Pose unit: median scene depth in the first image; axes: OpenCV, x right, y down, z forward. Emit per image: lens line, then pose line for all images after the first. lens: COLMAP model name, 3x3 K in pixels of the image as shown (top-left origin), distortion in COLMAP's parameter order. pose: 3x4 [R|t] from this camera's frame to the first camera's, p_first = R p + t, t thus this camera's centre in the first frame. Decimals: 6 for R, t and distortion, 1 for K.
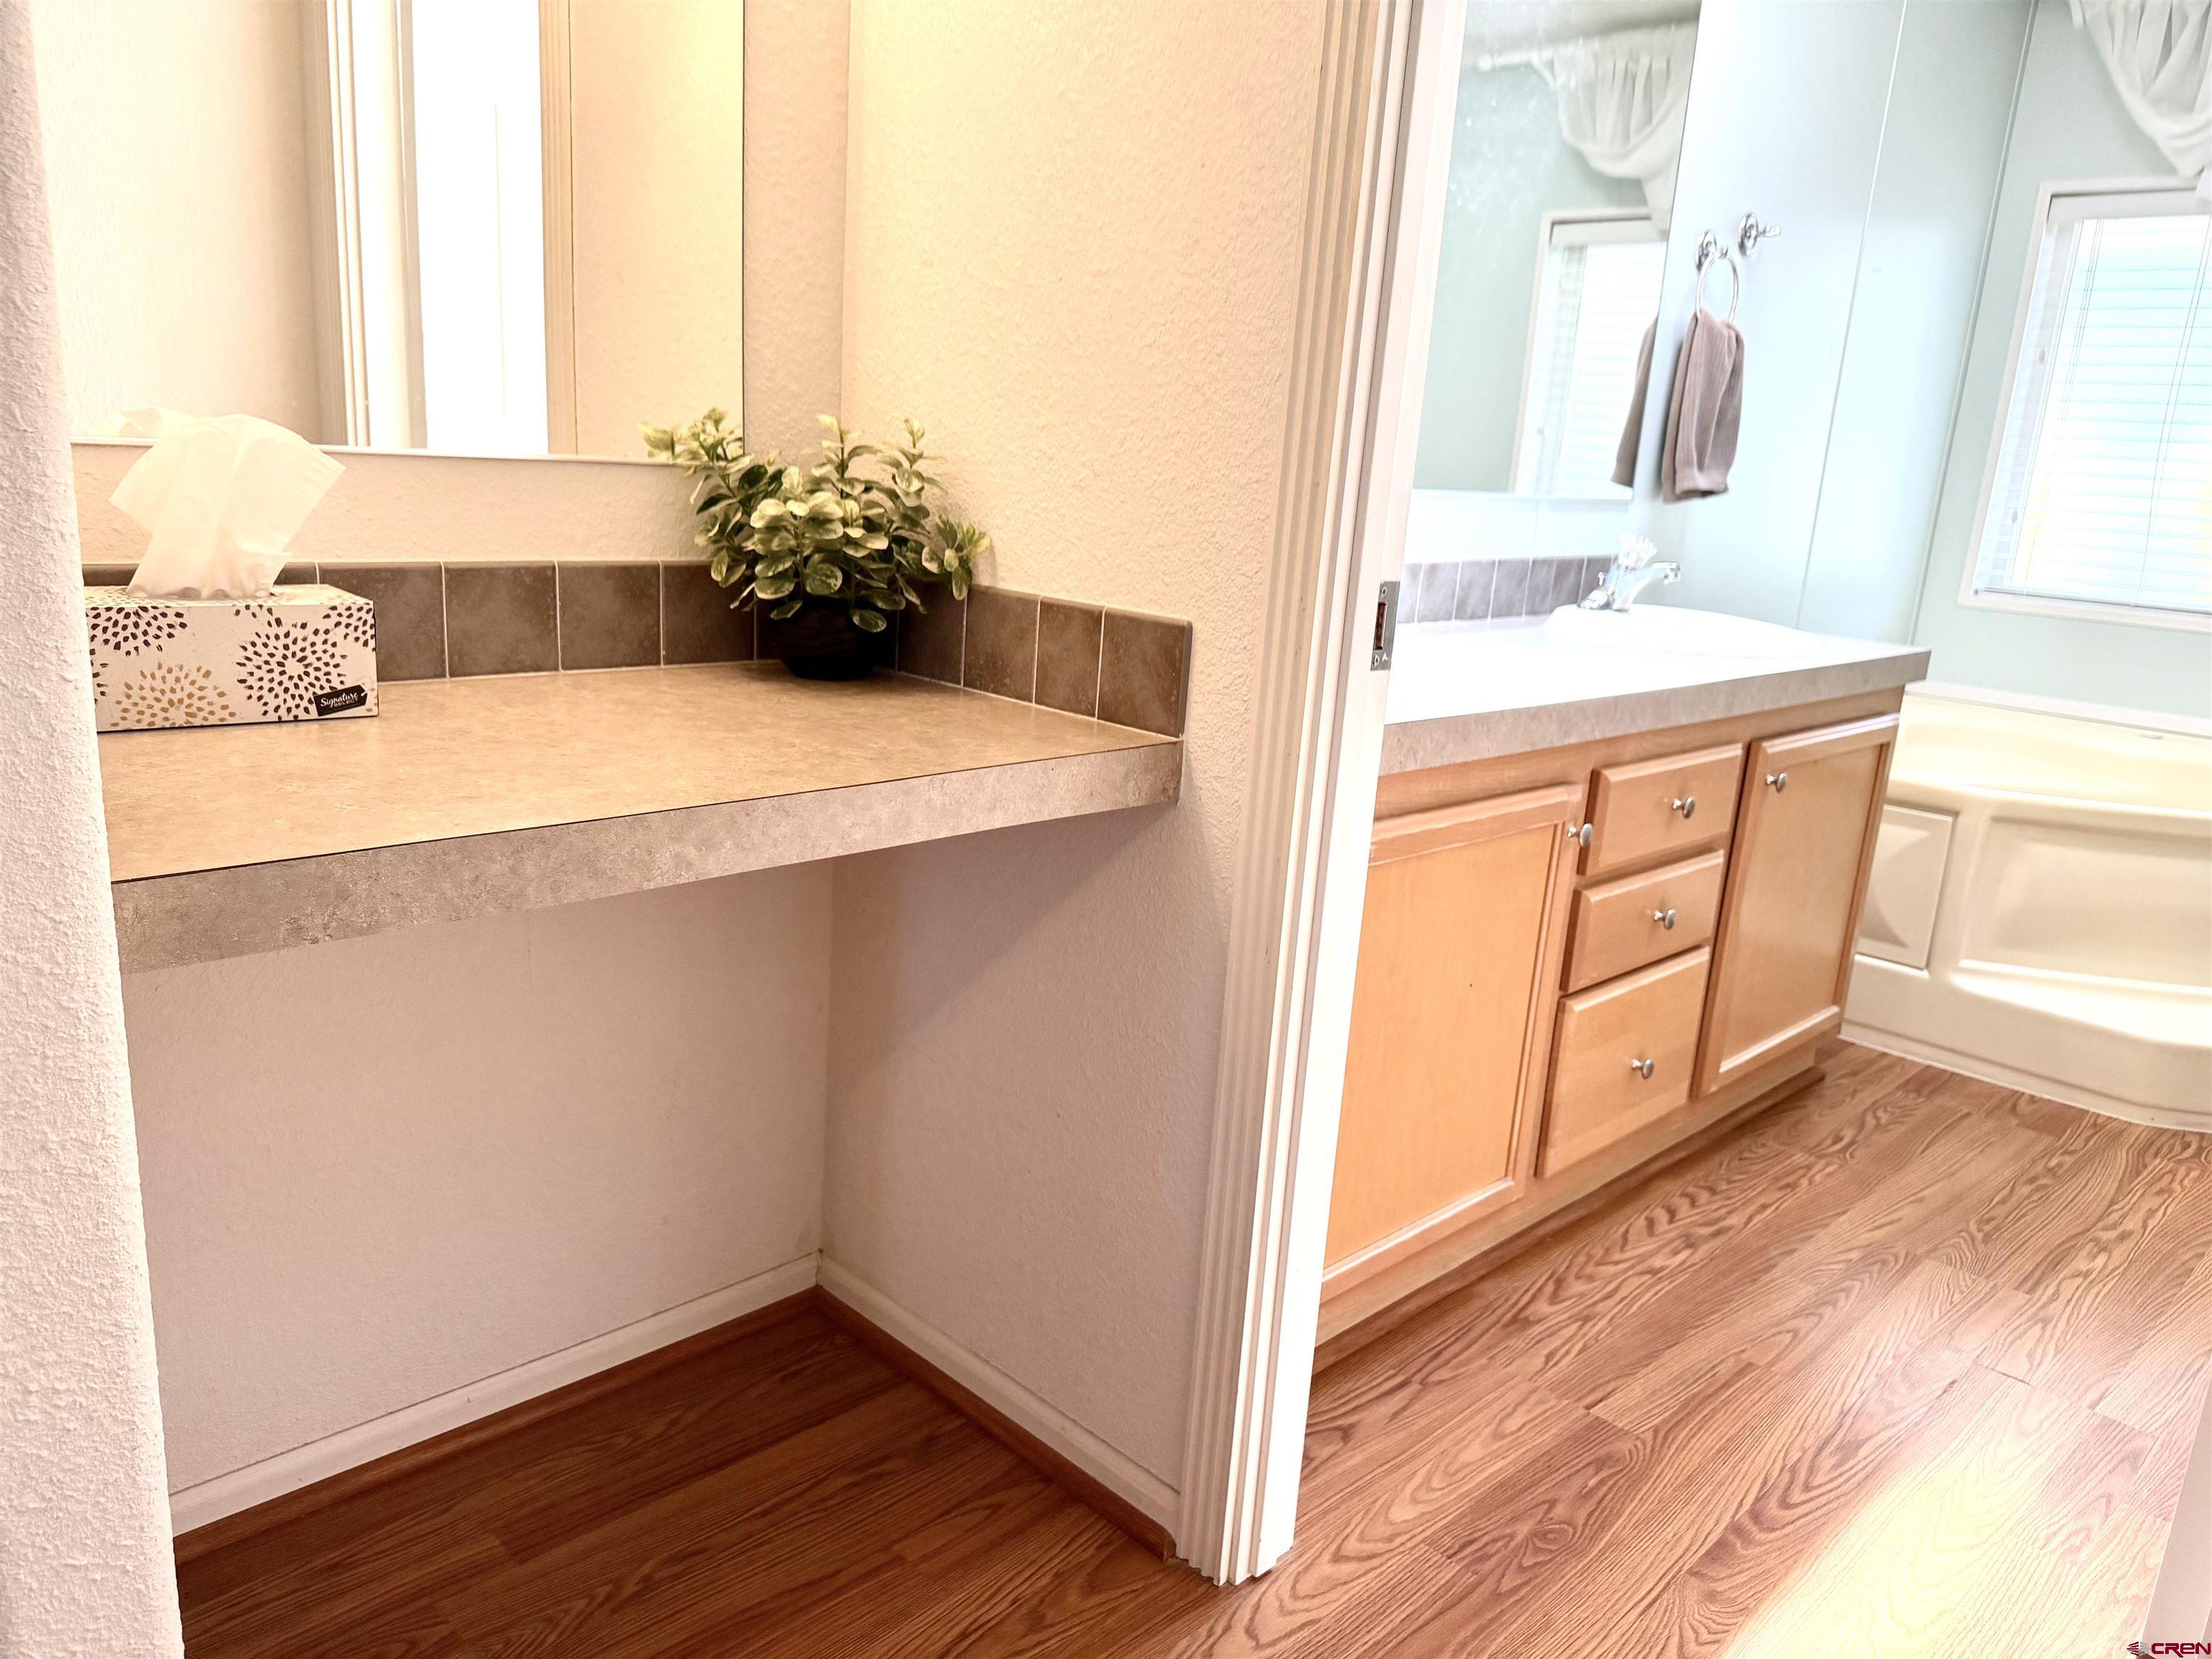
lens RADIAL K [[1562.8, 0, 1106.0], [0, 1562.8, 829.5], [0, 0, 1]] dist [-0.008098, 0.001036]
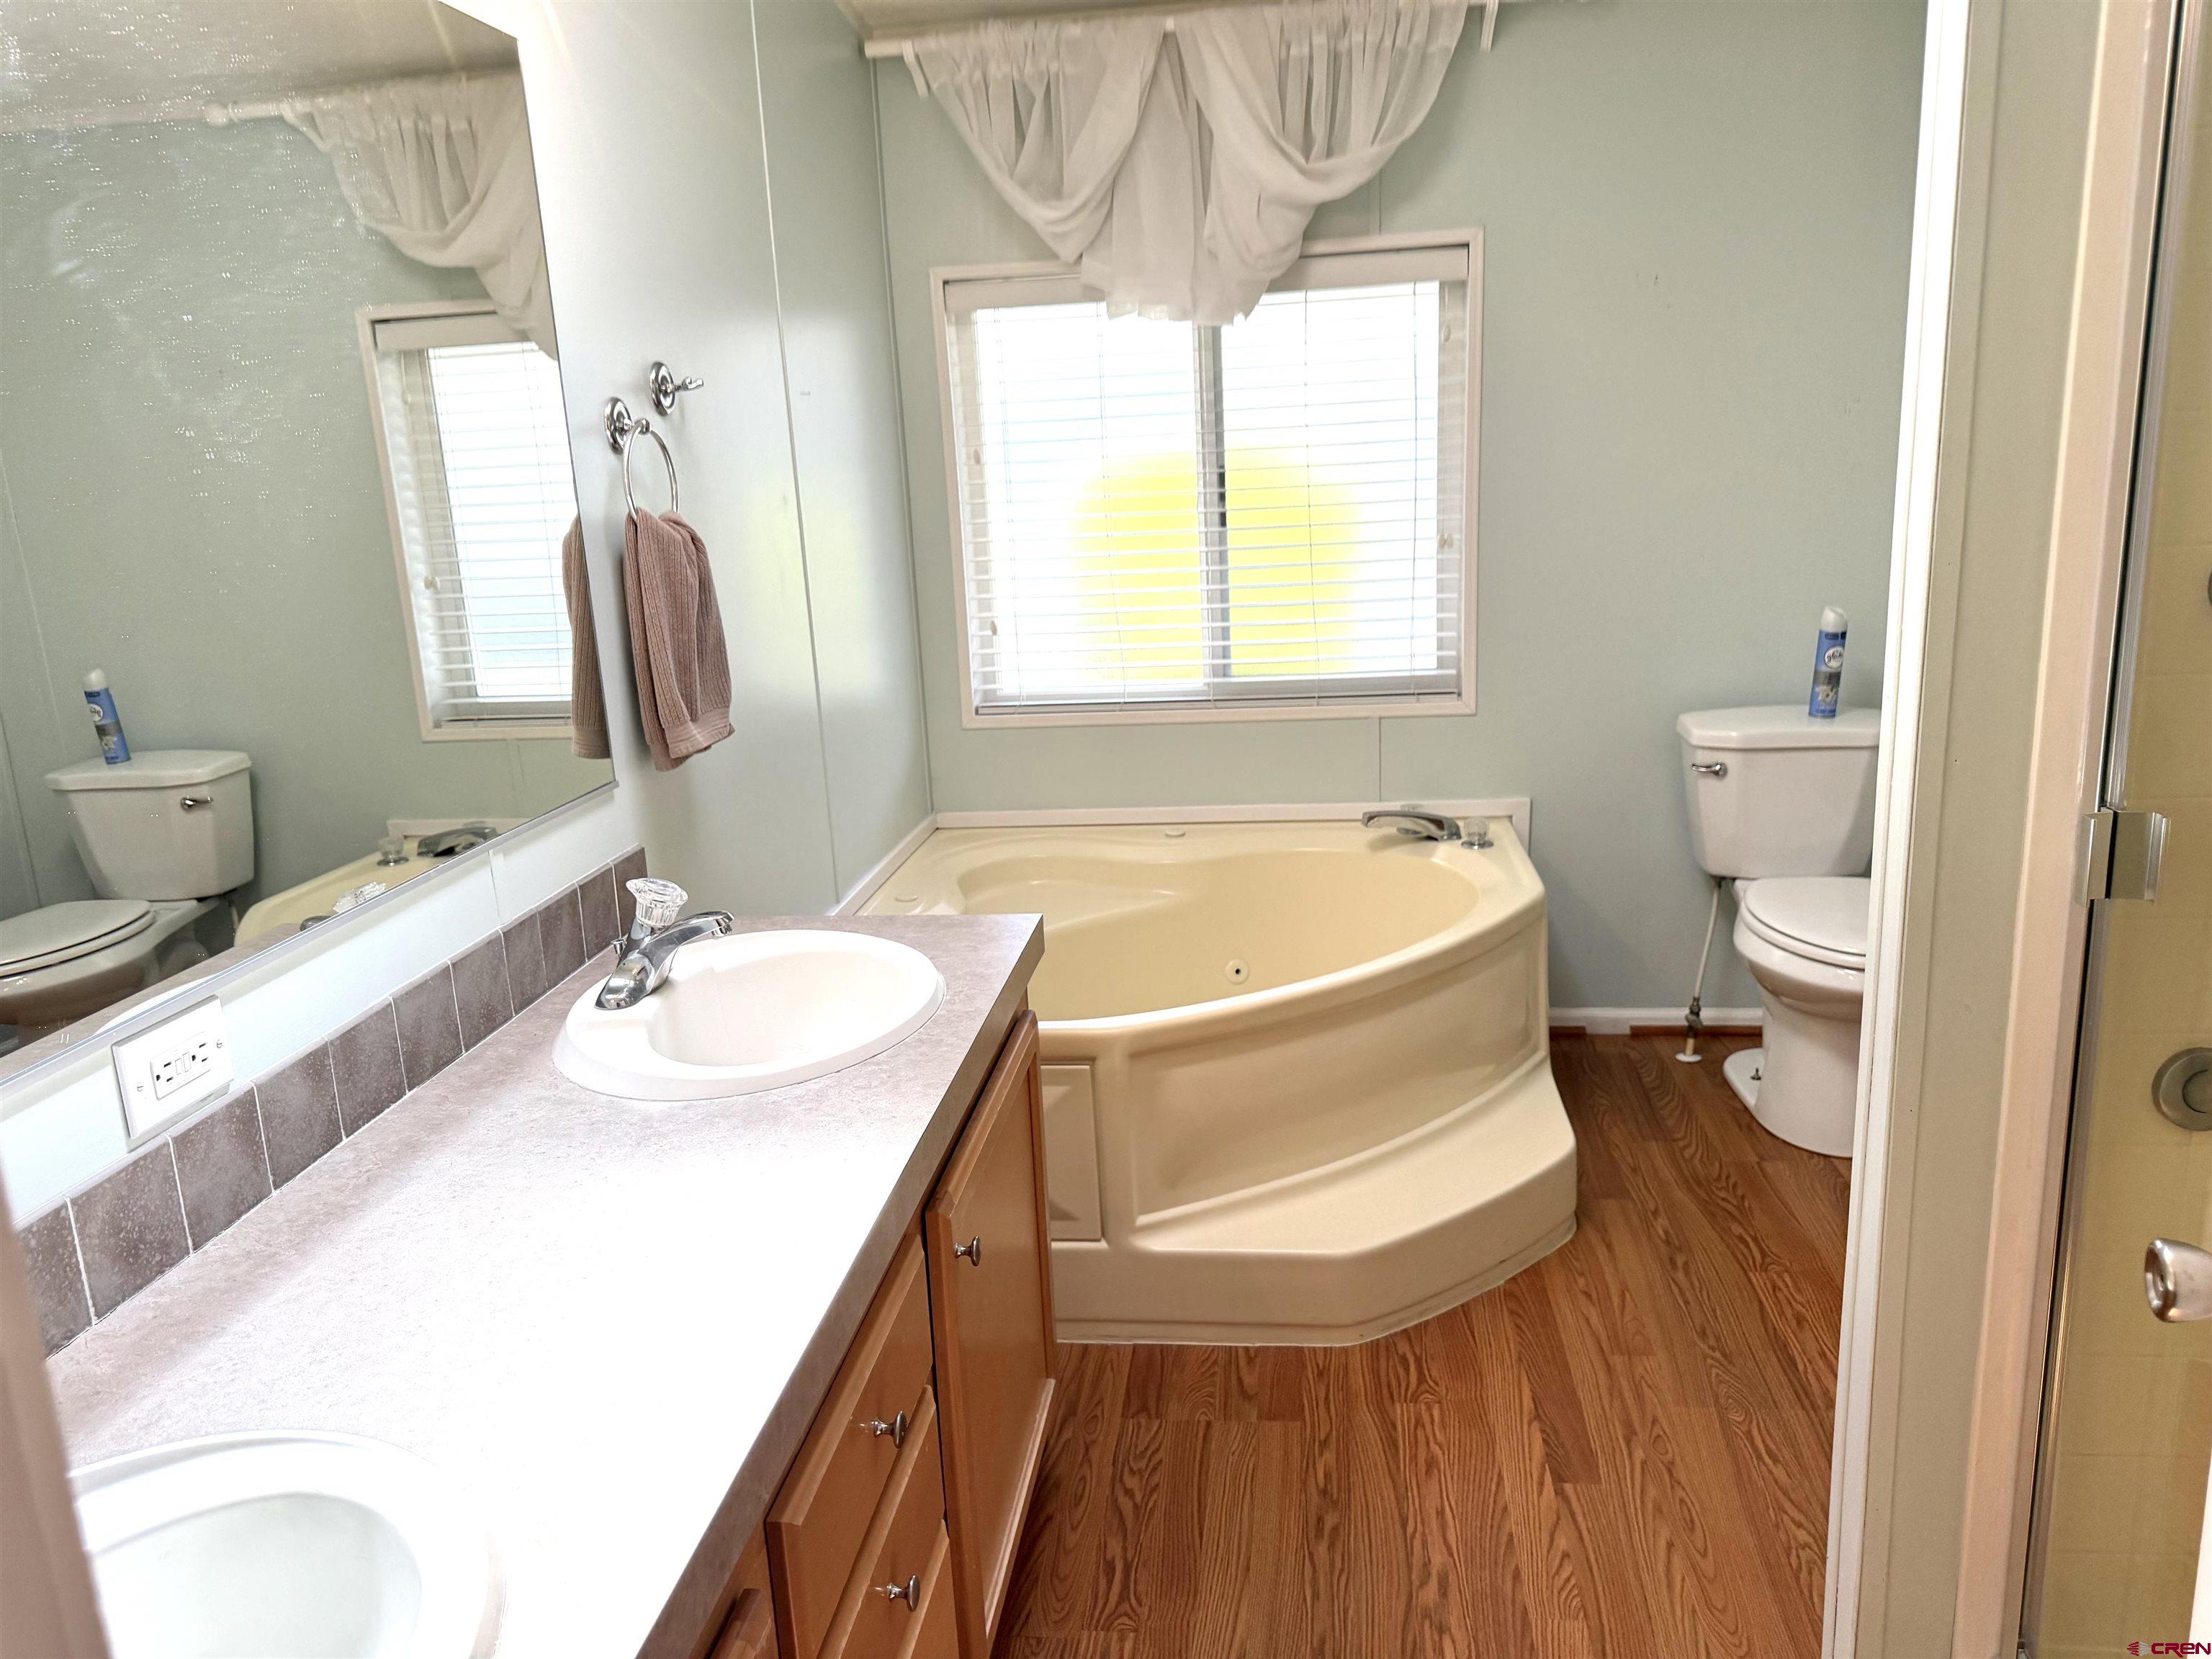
lens RADIAL K [[1576.9, 0, 1114.2], [0, 1576.9, 851.8], [0, 0, 1]] dist [0.099229, -0.138711]
pose [[0.780481, -0.249077, 0.573420, 0.072058], [0.249894, 0.965041, 0.079054, -0.145504], [-0.573064, 0.081594, 0.815438, 0.224356]]
